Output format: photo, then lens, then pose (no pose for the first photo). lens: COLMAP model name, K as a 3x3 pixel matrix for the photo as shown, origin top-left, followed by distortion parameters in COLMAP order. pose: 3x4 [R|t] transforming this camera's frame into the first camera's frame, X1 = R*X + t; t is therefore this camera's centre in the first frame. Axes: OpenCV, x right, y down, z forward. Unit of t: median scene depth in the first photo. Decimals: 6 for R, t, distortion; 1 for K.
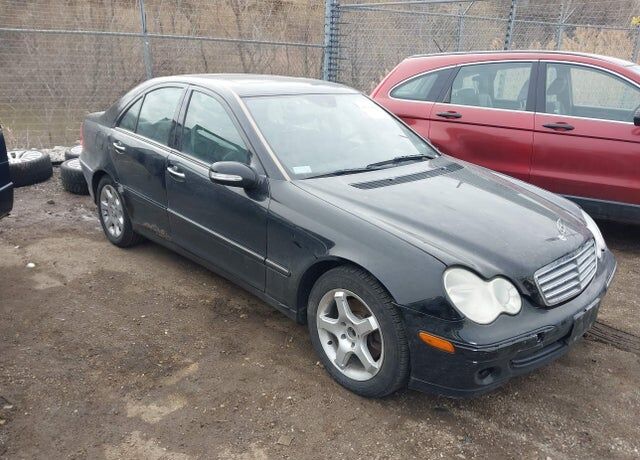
lens RADIAL K [[430.7, 0, 320.0], [0, 430.7, 230.0], [0, 0, 1]] dist [-0.004885, -0.003028]
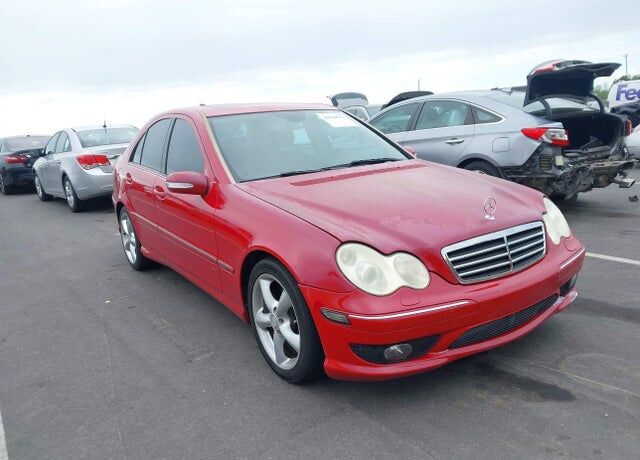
lens RADIAL K [[430.7, 0, 320.0], [0, 430.7, 230.0], [0, 0, 1]] dist [-0.004885, -0.003028]
pose [[0.991695, -0.054554, -0.116466, 0.305375], [0.044786, 0.995383, -0.084899, 0.117665], [0.120560, 0.078978, 0.989559, -0.028345]]
